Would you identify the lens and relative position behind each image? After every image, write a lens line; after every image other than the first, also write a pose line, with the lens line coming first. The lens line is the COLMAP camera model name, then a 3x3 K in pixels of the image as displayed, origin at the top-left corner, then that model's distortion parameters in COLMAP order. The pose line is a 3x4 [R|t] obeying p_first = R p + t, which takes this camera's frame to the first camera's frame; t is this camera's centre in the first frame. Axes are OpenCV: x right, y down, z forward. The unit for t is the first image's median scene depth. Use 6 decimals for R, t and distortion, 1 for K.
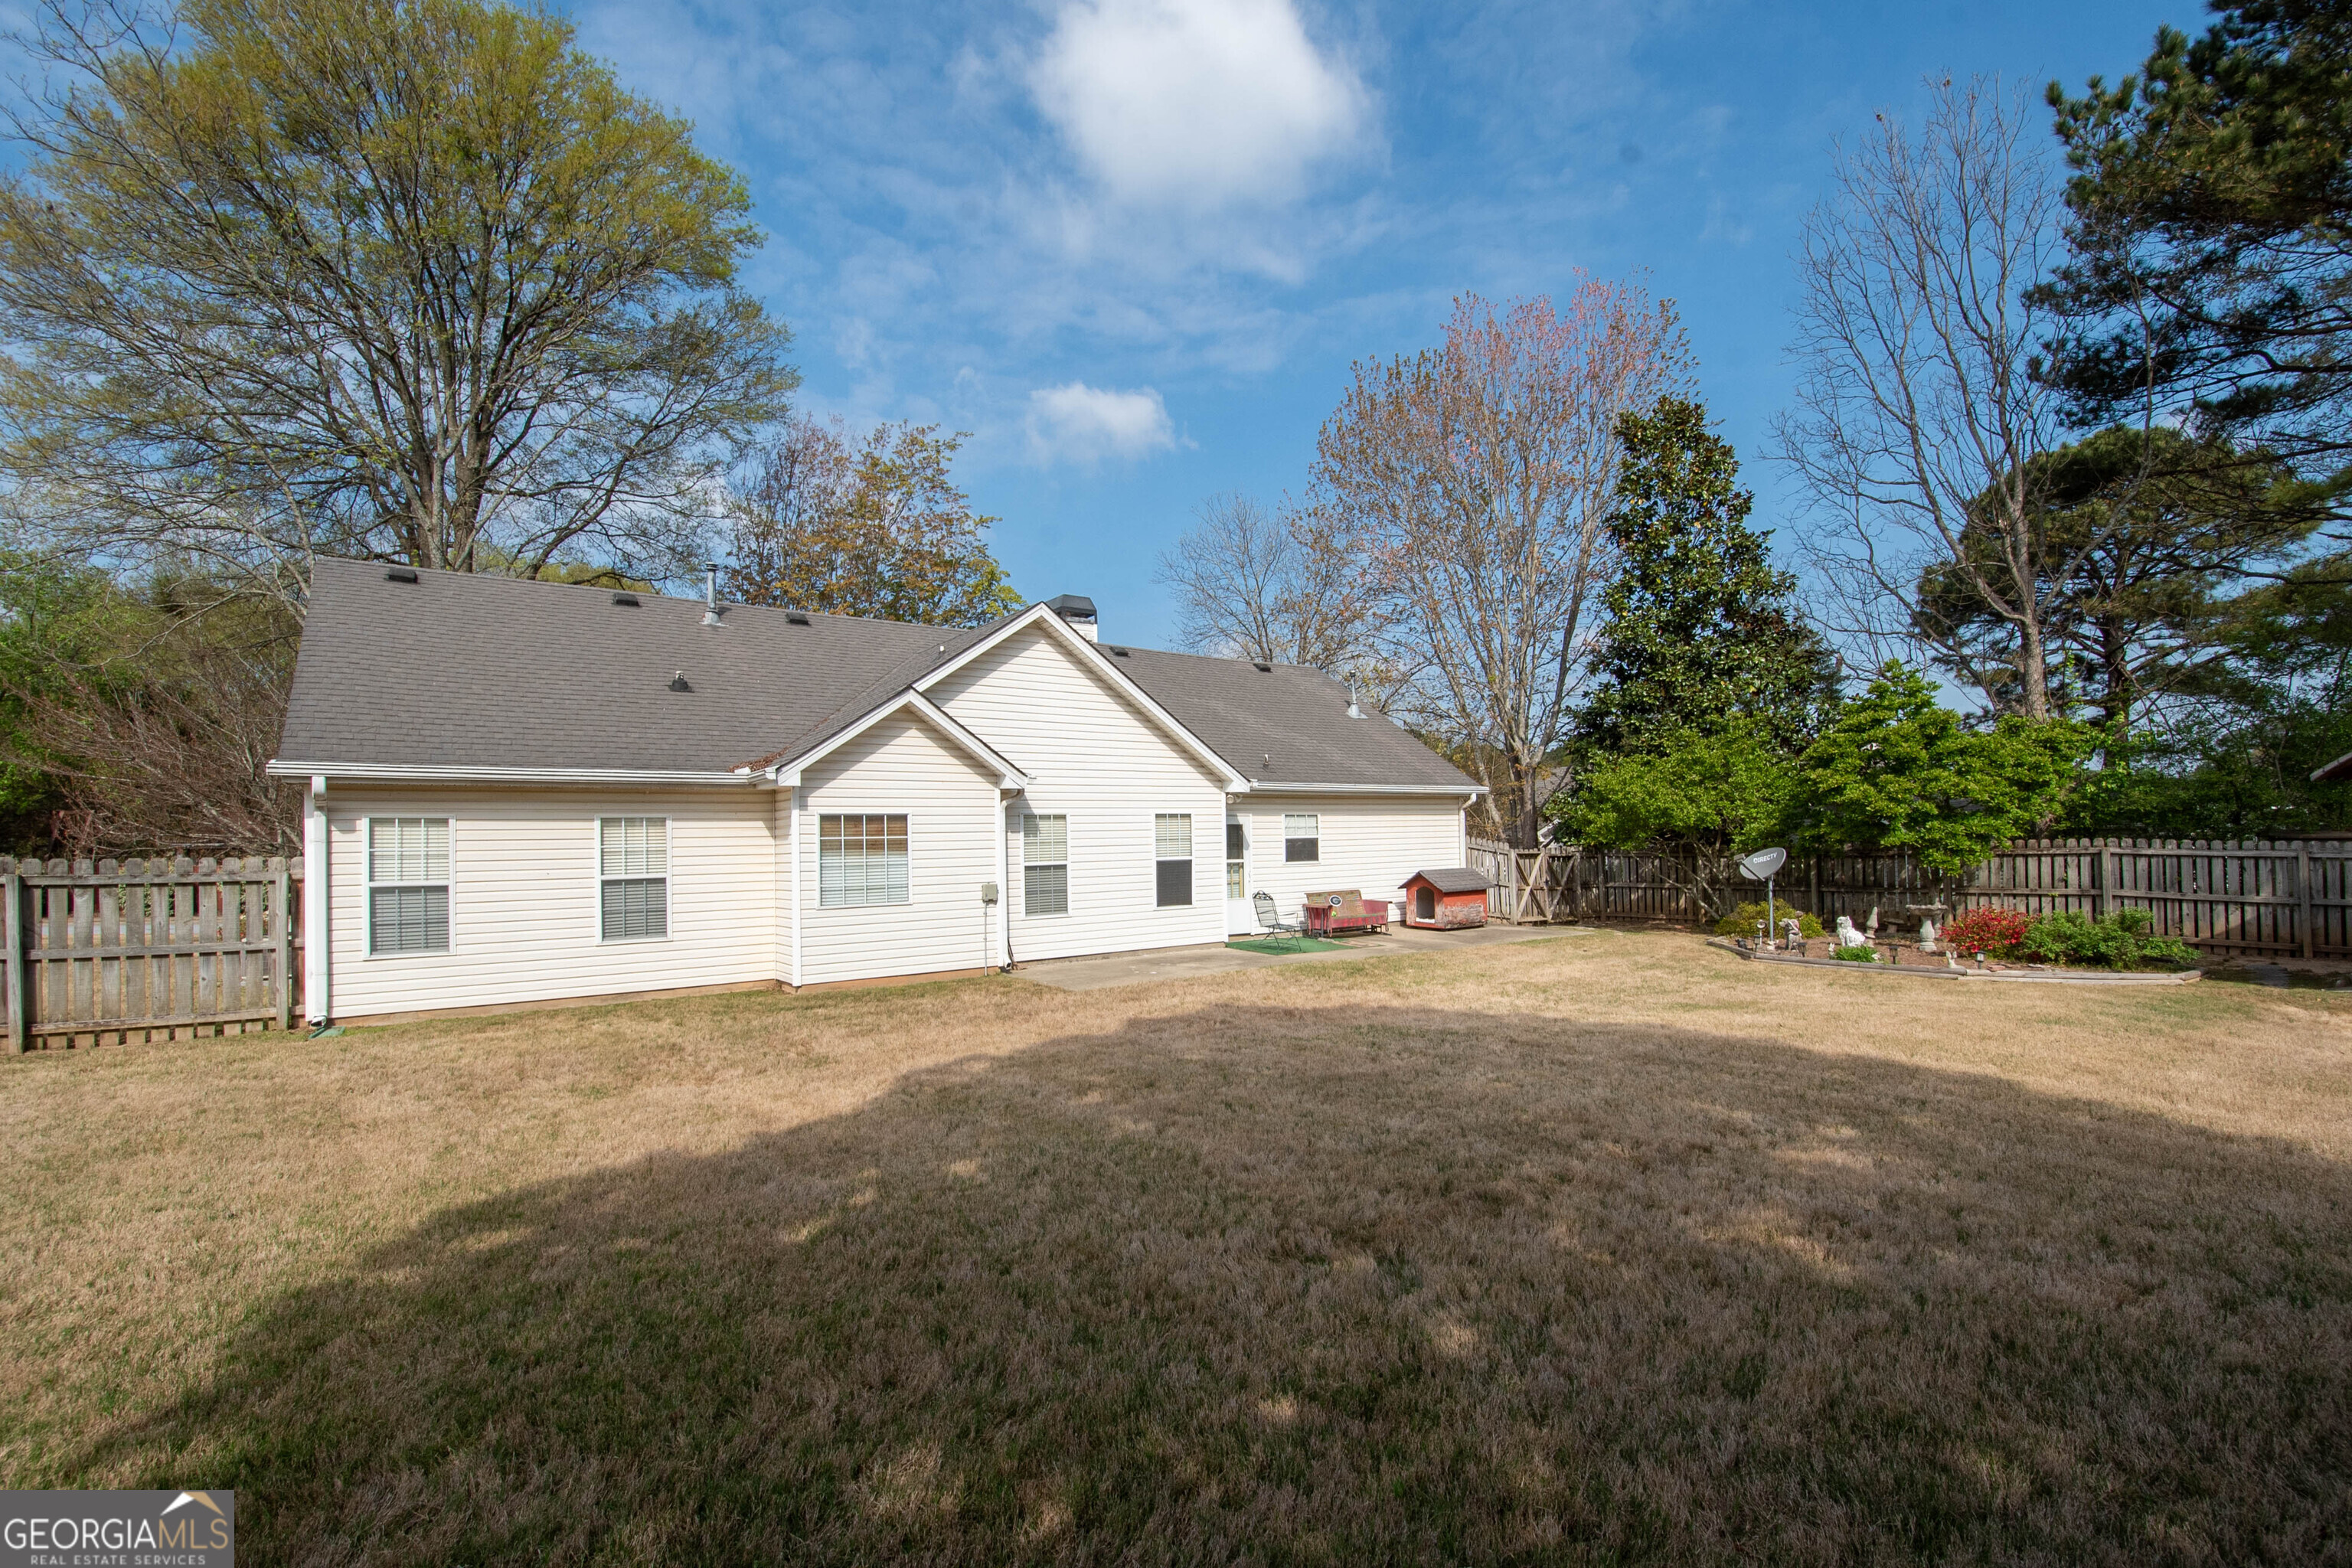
lens RADIAL K [[1013.6, 0, 1170.7], [0, 1013.6, 821.8], [0, 0, 1]] dist [-0.000926, -0.015898]
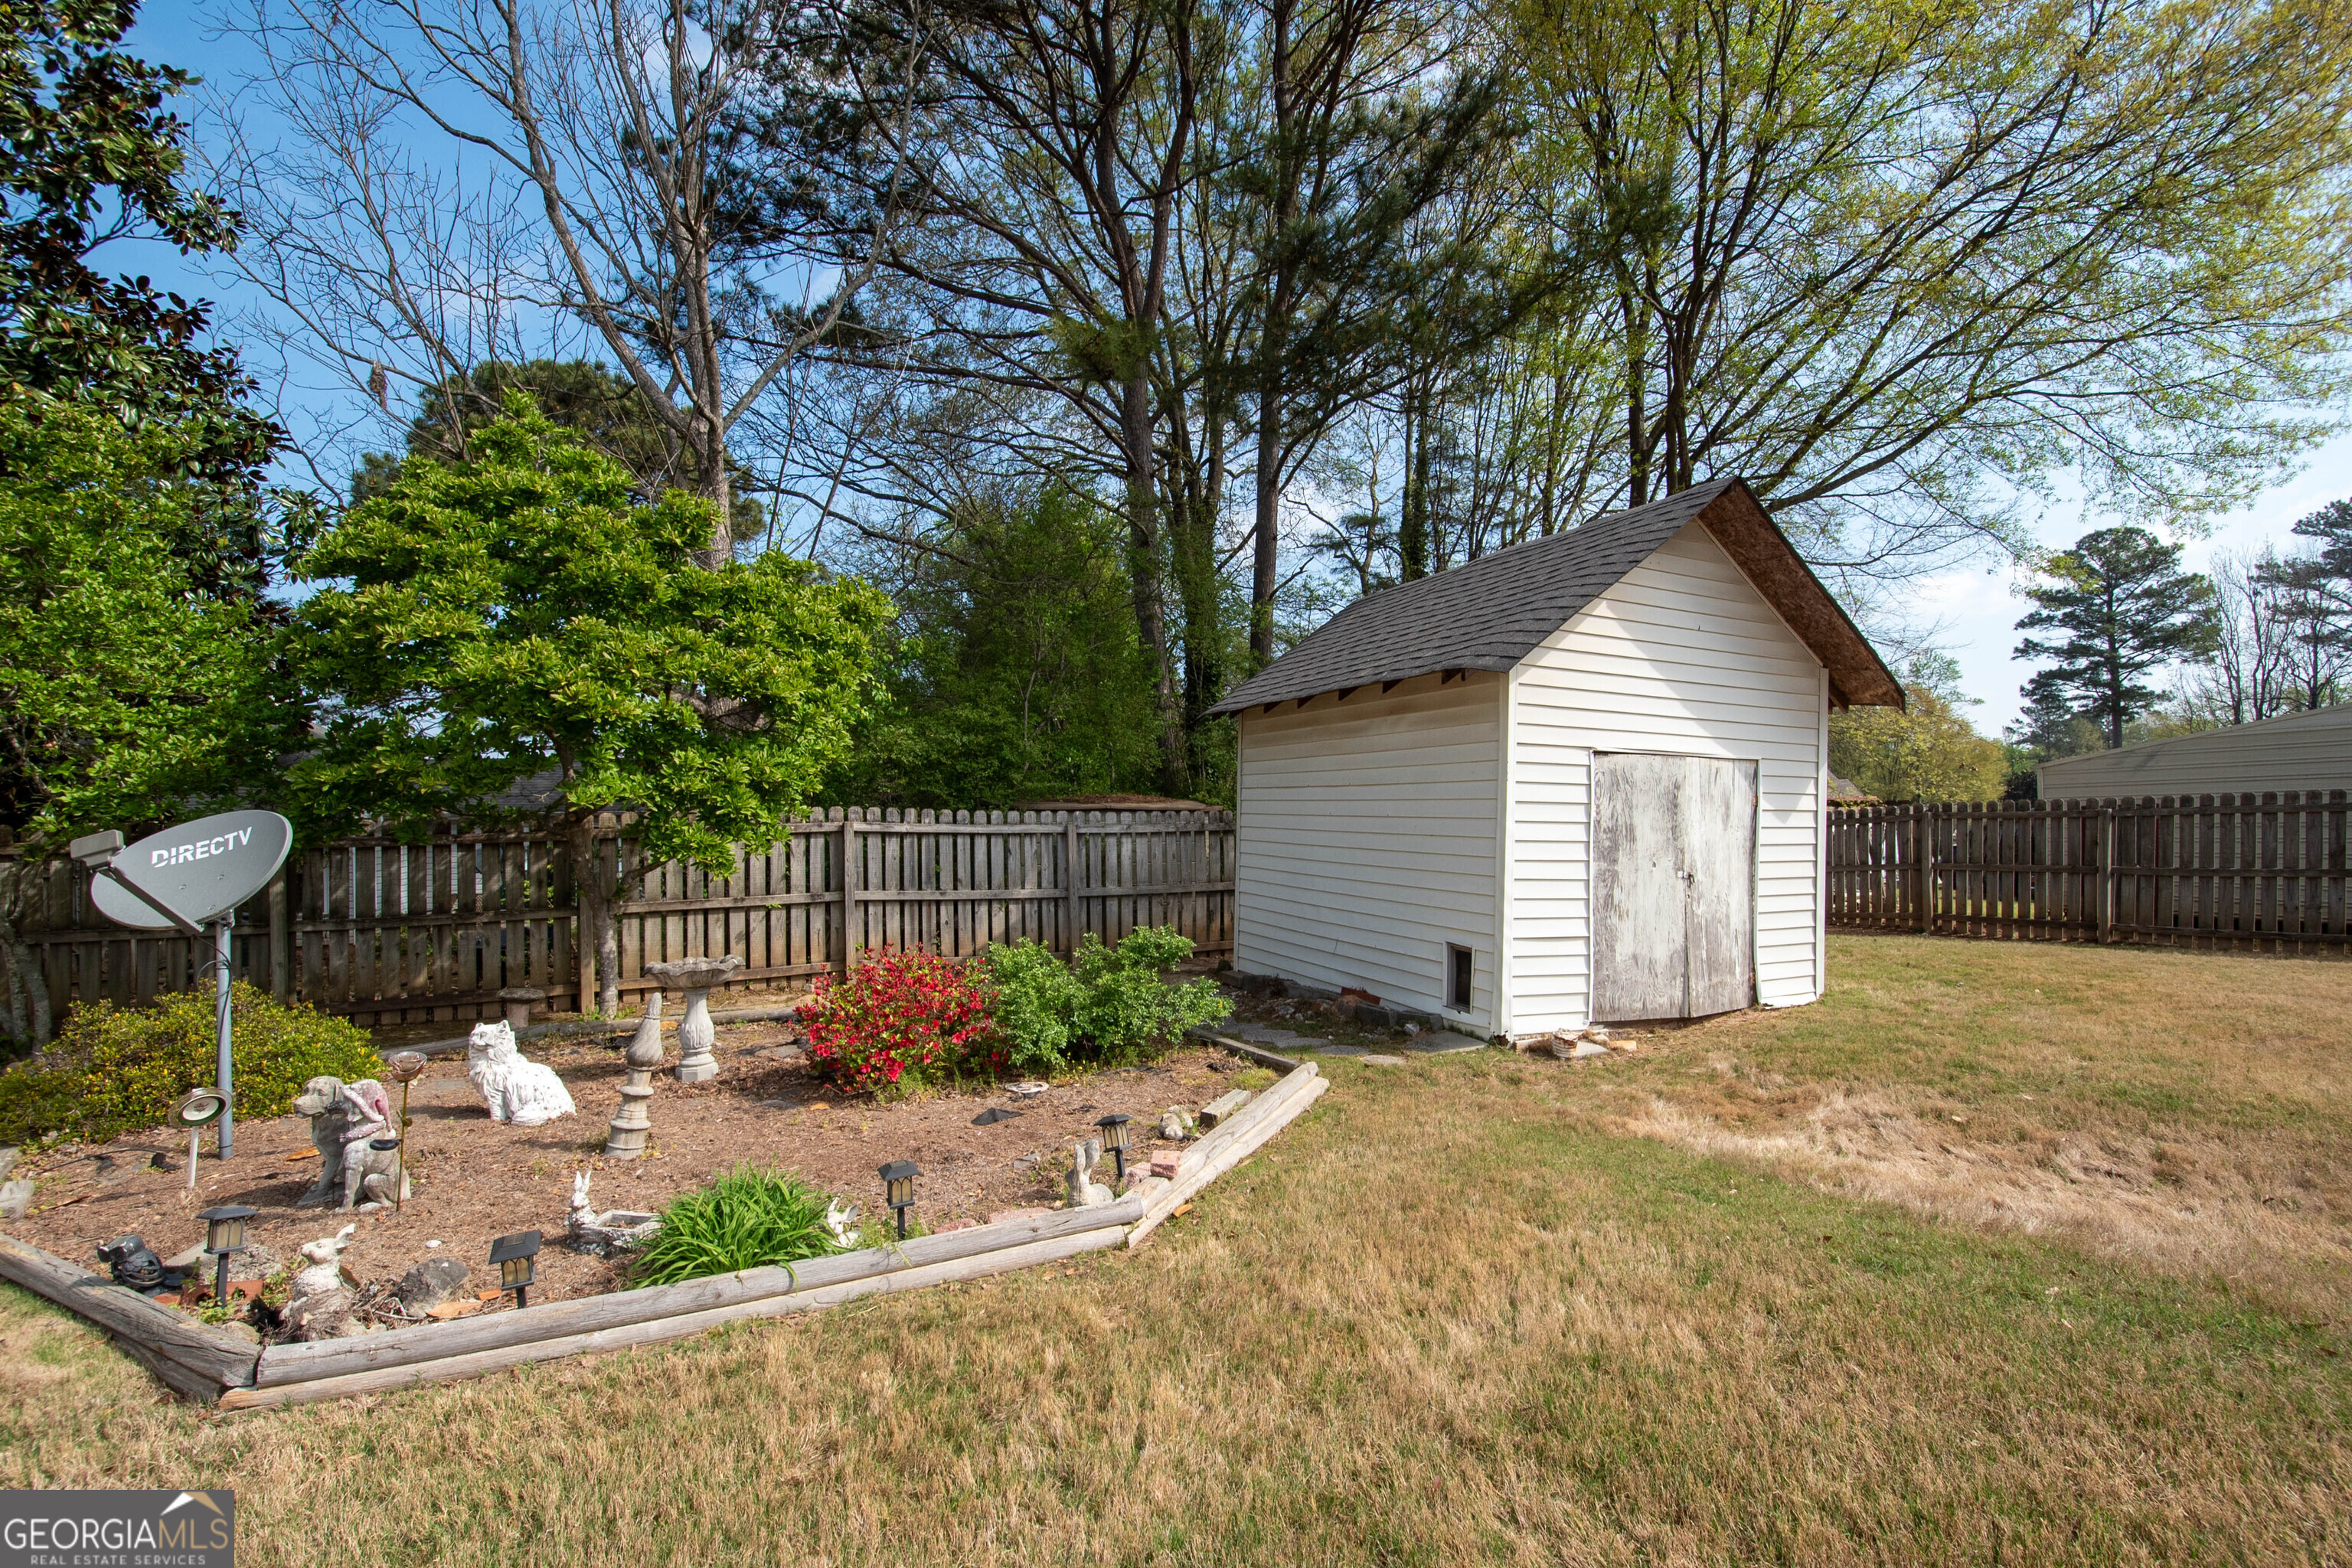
lens RADIAL K [[1013.6, 0, 1170.7], [0, 1013.6, 821.8], [0, 0, 1]] dist [-0.000926, -0.015898]
pose [[0.182260, 0.008837, 0.983211, 0.604659], [-0.004478, 0.999957, -0.008157, 0.048313], [-0.983240, -0.002916, 0.182292, 1.137370]]
